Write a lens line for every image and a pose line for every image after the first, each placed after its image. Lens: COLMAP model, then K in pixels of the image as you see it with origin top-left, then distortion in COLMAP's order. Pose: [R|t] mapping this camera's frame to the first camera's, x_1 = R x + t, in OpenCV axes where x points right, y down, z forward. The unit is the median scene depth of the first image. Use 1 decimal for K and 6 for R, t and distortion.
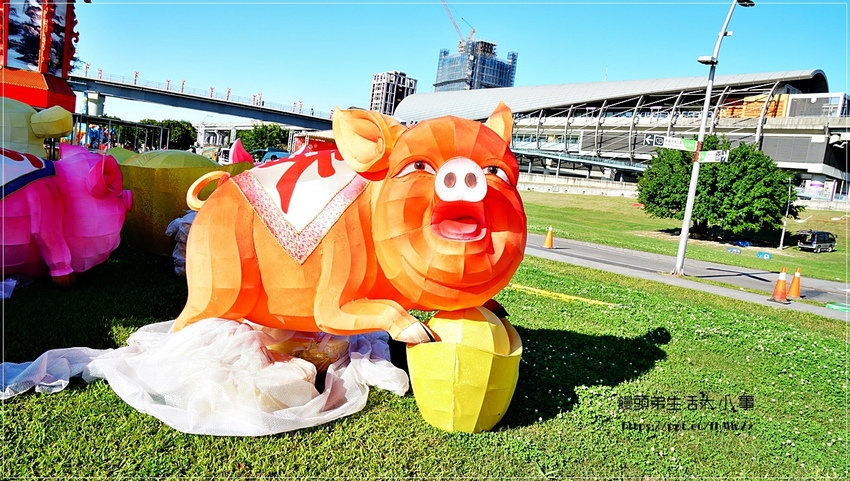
lens RADIAL K [[612.3, 0, 425.0], [0, 612.3, 240.5], [0, 0, 1]] dist [-0.152323, 0.143010]
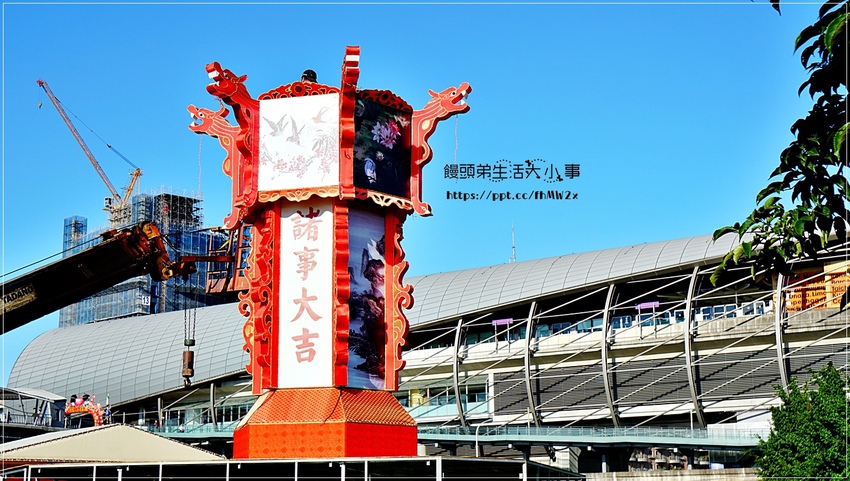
lens RADIAL K [[1435.5, 0, 425.0], [0, 1435.5, 240.5], [0, 0, 1]] dist [0.206945, 0.003914]
pose [[0.945728, -0.077437, 0.315598, -0.128350], [0.161195, 0.955074, -0.248698, -0.014070], [-0.282161, 0.286073, 0.915722, -0.014082]]
